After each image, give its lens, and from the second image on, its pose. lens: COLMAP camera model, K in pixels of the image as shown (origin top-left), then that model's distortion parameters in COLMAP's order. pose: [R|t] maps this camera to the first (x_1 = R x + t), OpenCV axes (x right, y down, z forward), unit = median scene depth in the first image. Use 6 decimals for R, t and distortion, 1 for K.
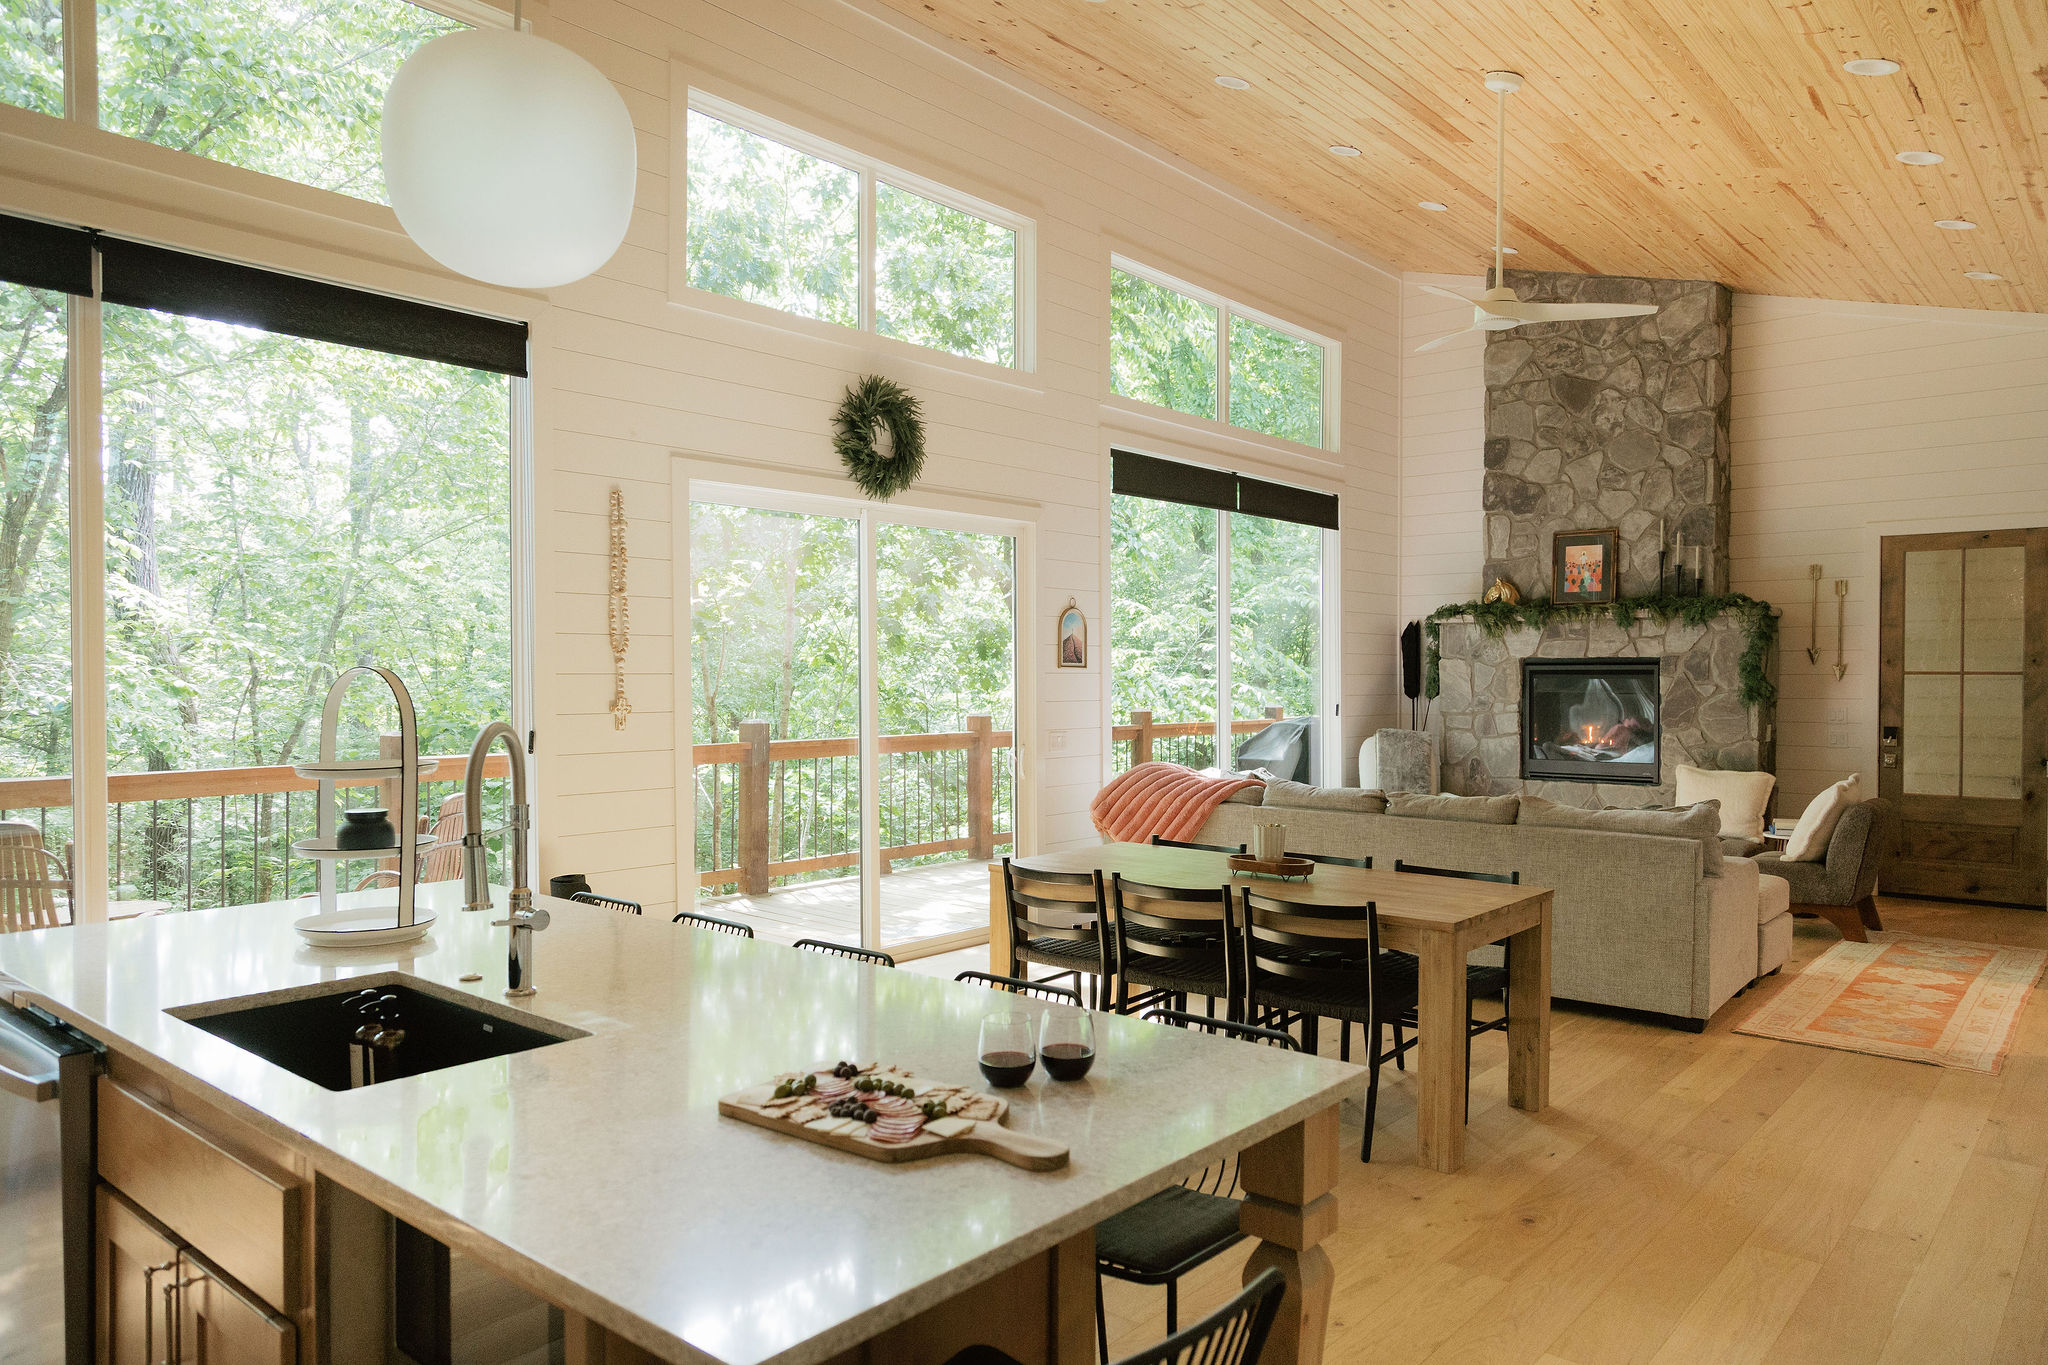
lens RADIAL K [[1338.9, 0, 1022.4], [0, 1338.9, 721.7], [0, 0, 1]] dist [0.050675, -0.000166]
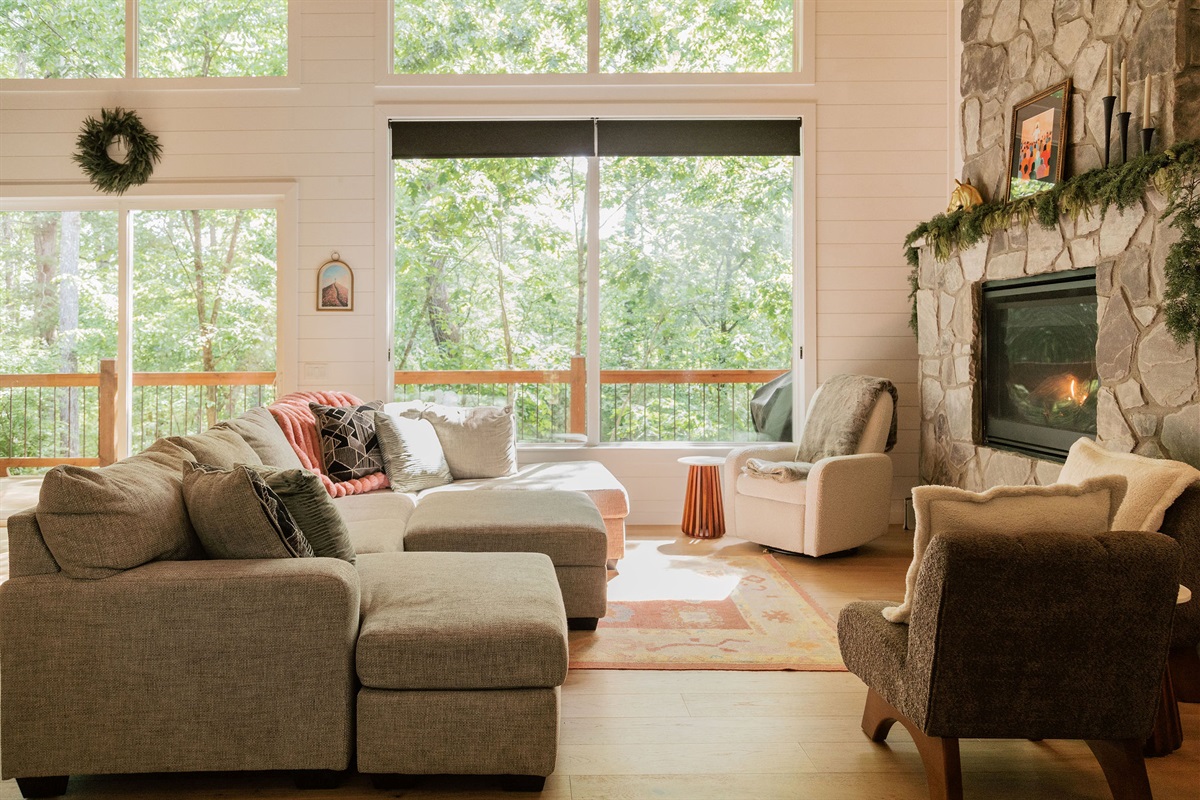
lens RADIAL K [[809.4, 0, 599.0], [0, 809.4, 375.9], [0, 0, 1]] dist [0.004336, -0.002778]
pose [[0.651500, 0.020770, -0.758365, 0.591492], [-0.021097, 0.999735, 0.009256, 0.004994], [0.758356, 0.009969, 0.651765, 0.562523]]
